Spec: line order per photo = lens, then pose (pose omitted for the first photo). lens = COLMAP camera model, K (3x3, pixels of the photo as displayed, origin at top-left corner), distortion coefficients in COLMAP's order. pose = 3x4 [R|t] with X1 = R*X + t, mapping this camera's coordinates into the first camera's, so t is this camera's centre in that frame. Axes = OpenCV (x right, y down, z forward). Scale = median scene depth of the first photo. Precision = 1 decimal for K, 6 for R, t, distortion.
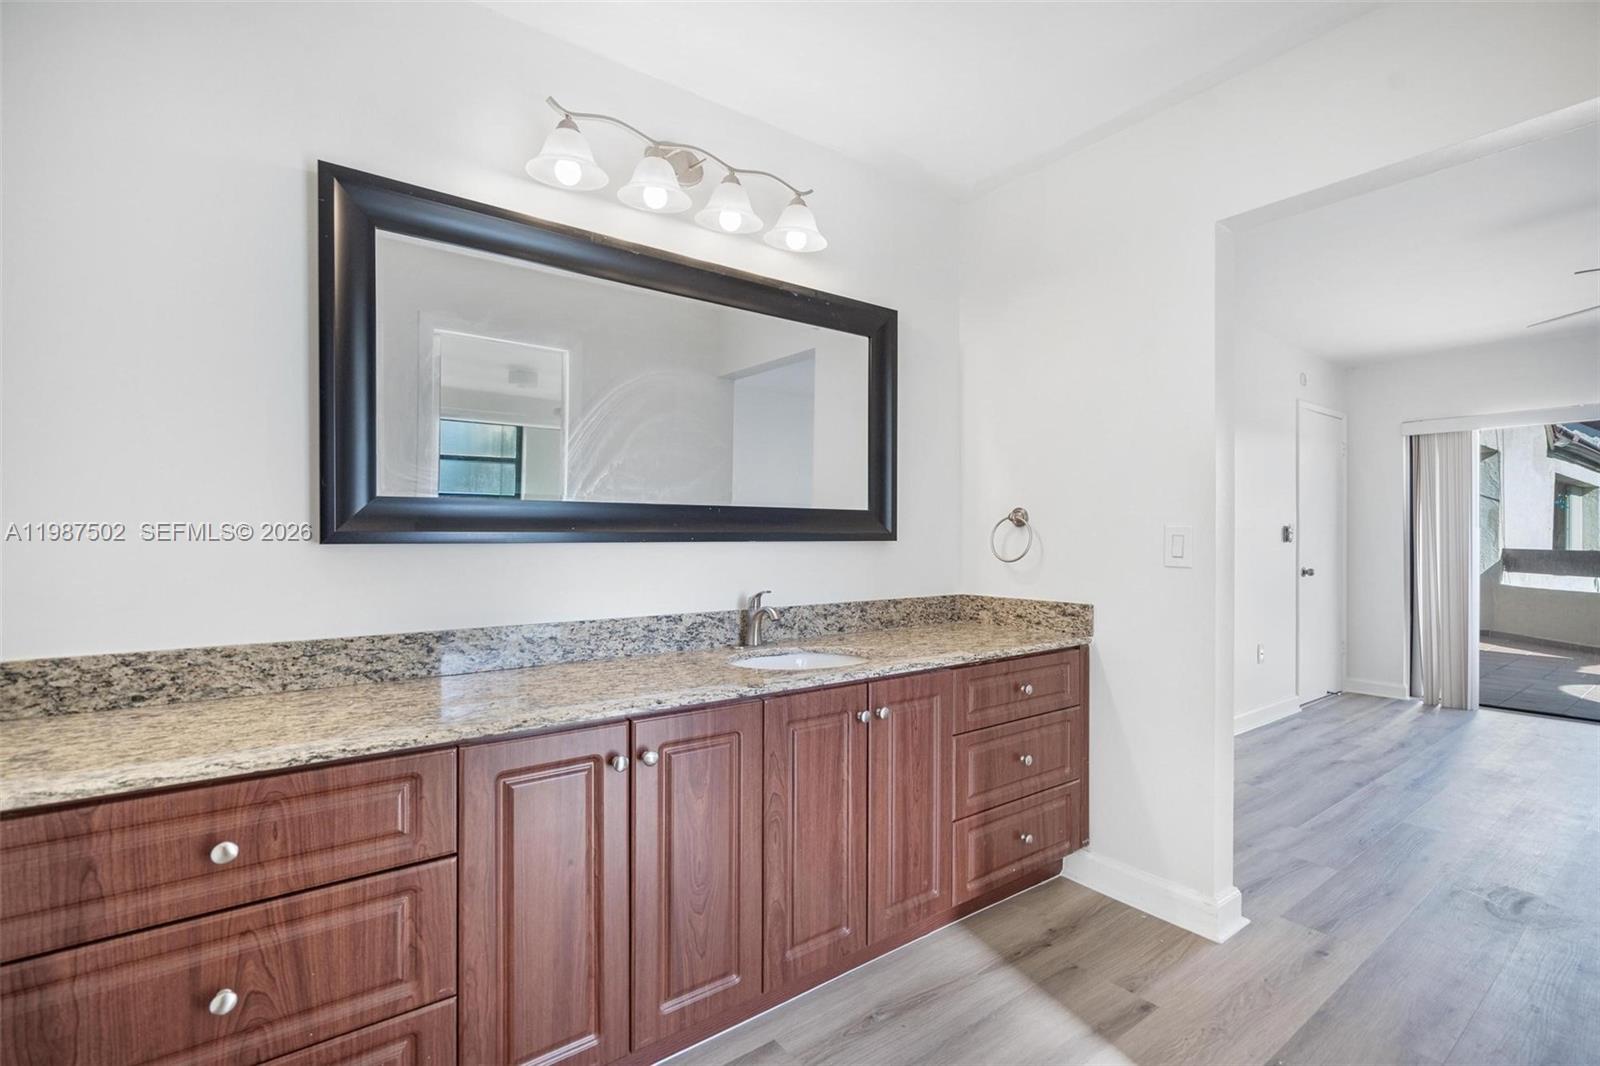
lens RADIAL K [[726.8, 0, 810.0], [0, 726.8, 538.7], [0, 0, 1]] dist [-0.001276, 0.001491]
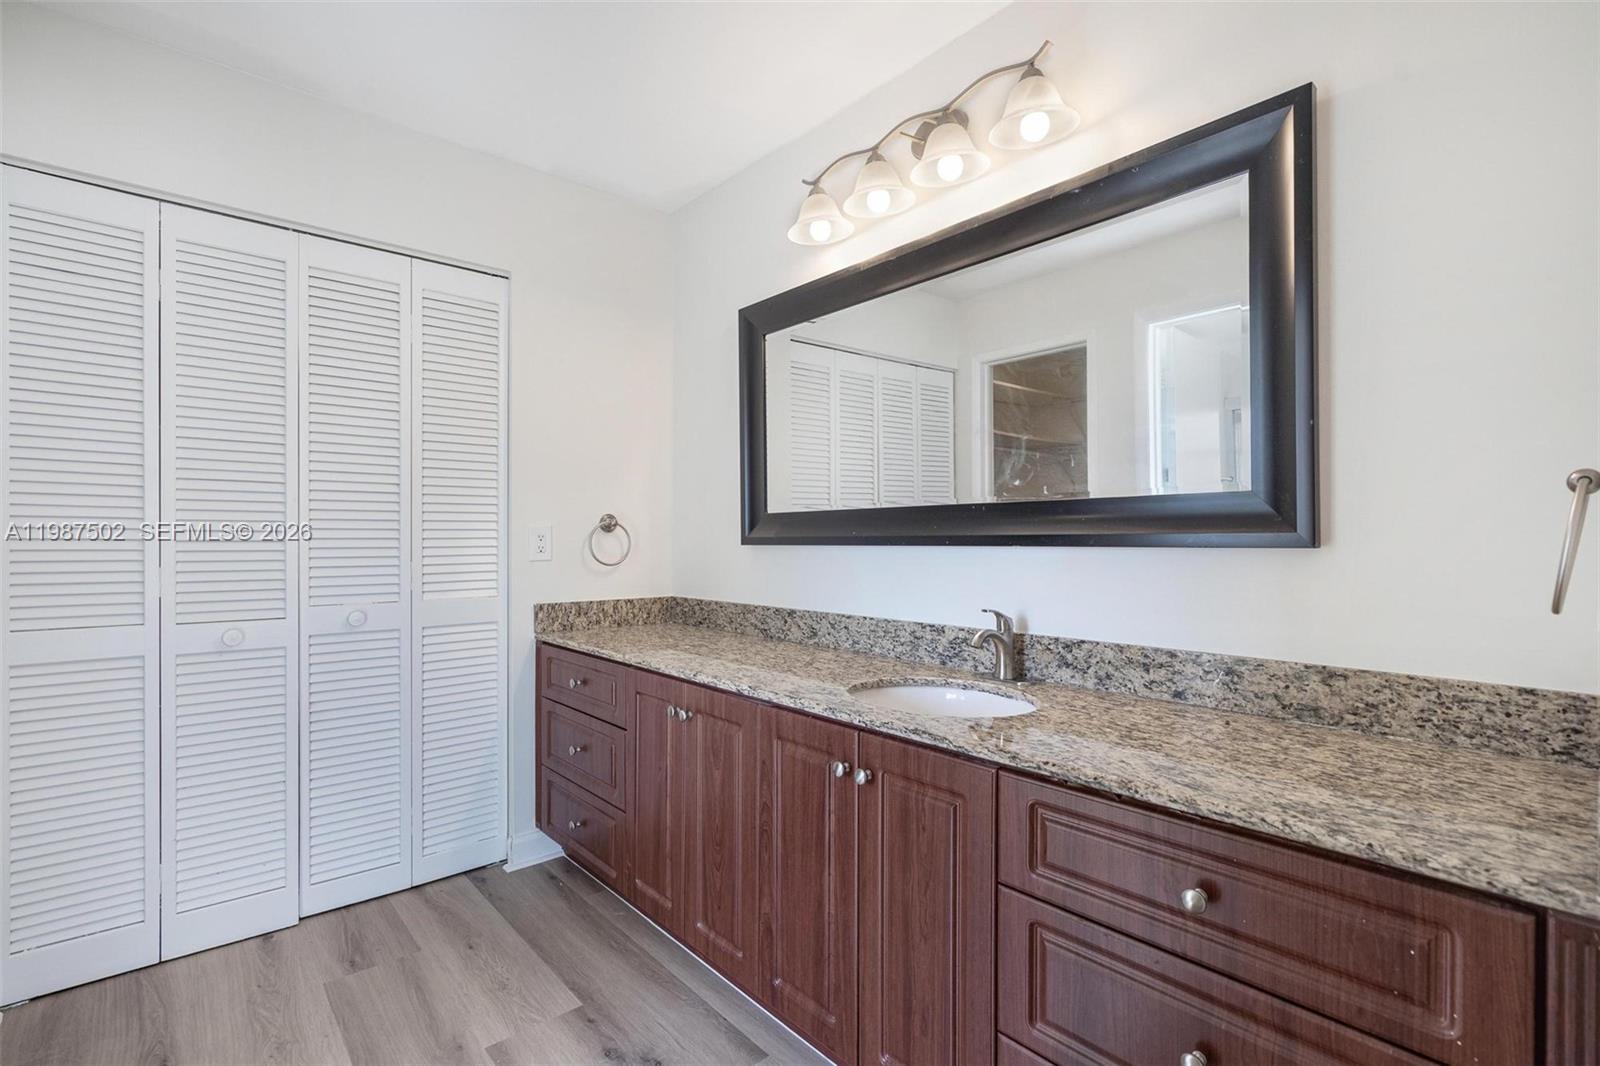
lens RADIAL K [[726.8, 0, 810.0], [0, 726.8, 538.7], [0, 0, 1]] dist [-0.001276, 0.001491]
pose [[0.085030, -0.004455, -0.996368, 0.699677], [-0.003633, 0.999982, -0.004781, 0.000499], [0.996372, 0.004027, 0.085012, 0.741191]]
